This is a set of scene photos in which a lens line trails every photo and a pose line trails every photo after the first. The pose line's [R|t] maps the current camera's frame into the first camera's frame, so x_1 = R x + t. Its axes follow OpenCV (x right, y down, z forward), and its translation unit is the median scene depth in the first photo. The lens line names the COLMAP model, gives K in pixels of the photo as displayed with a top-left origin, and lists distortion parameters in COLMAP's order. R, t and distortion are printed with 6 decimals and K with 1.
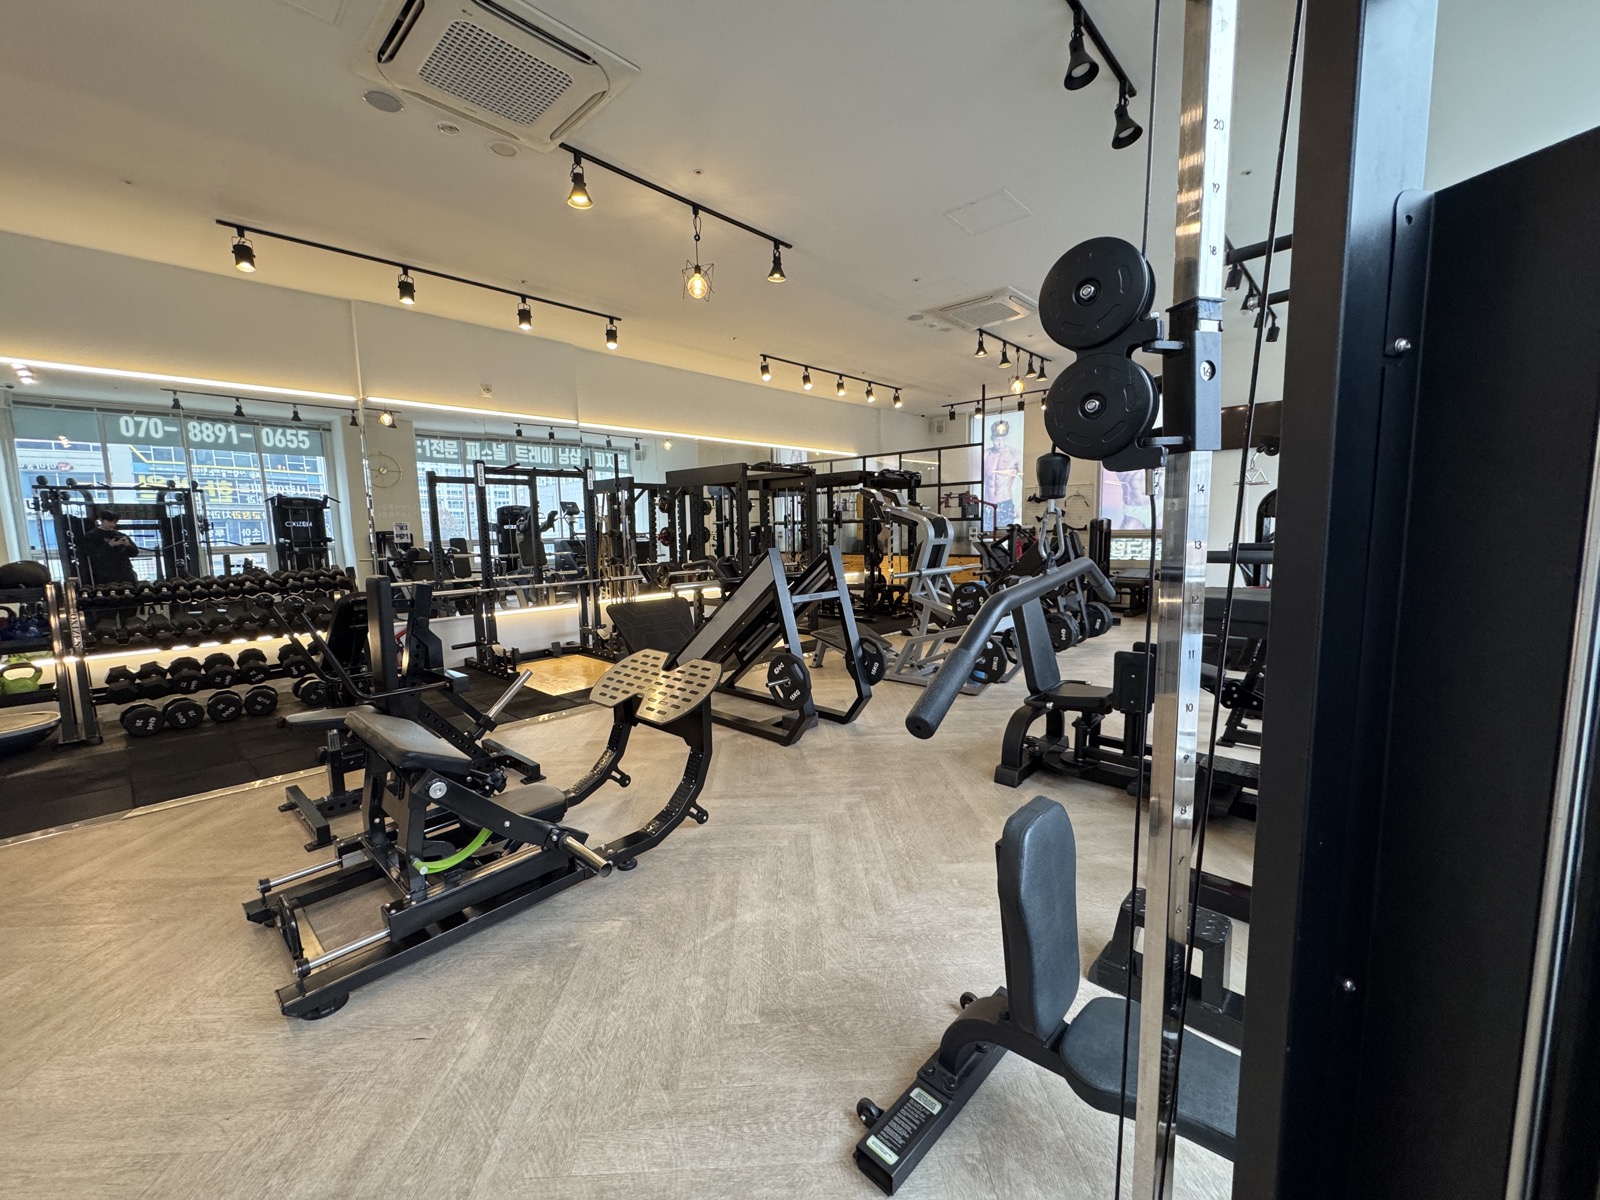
lens RADIAL K [[639.3, 0, 797.0], [0, 639.3, 601.6], [0, 0, 1]] dist [-0.001096, 0.000780]
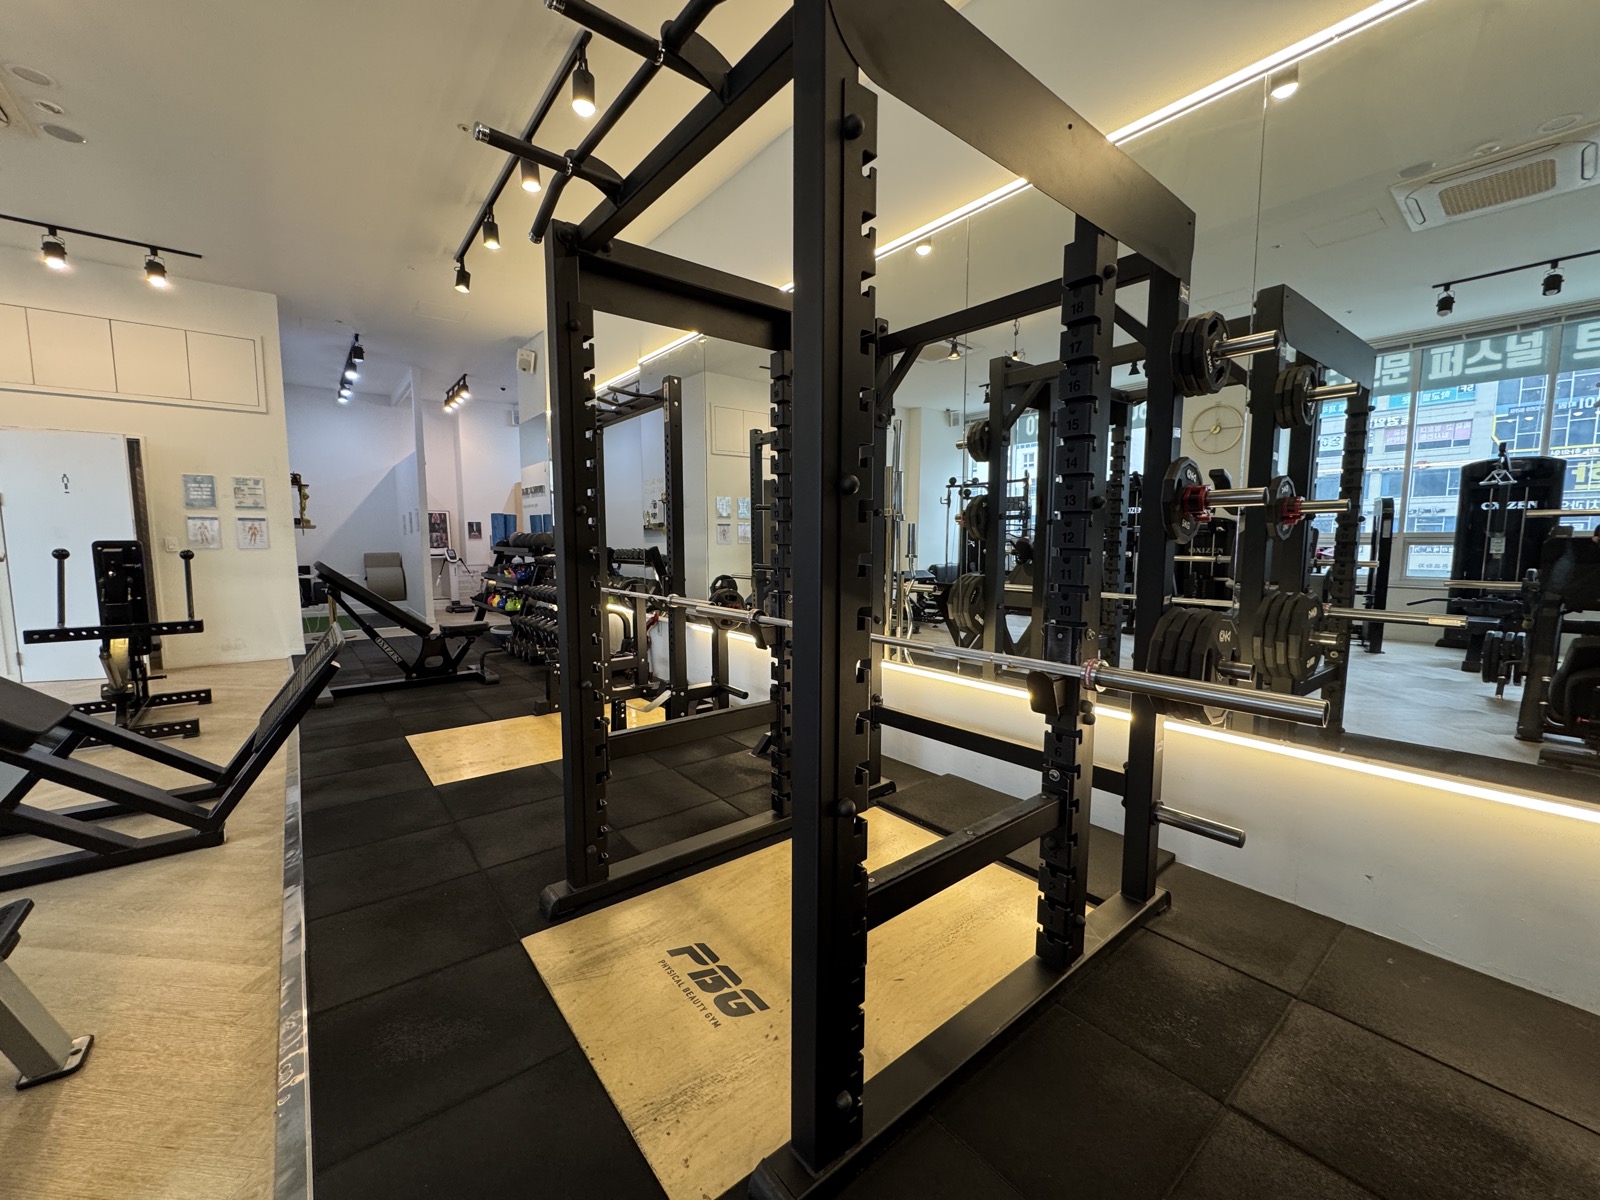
lens RADIAL K [[629.7, 0, 798.7], [0, 629.7, 598.6], [0, 0, 1]] dist [-0.002771, 0.000275]
pose [[-0.141655, 0.114680, -0.983251, 0.086618], [-0.111952, 0.985039, 0.131017, -0.054357], [0.983565, 0.128636, -0.126697, 0.555661]]
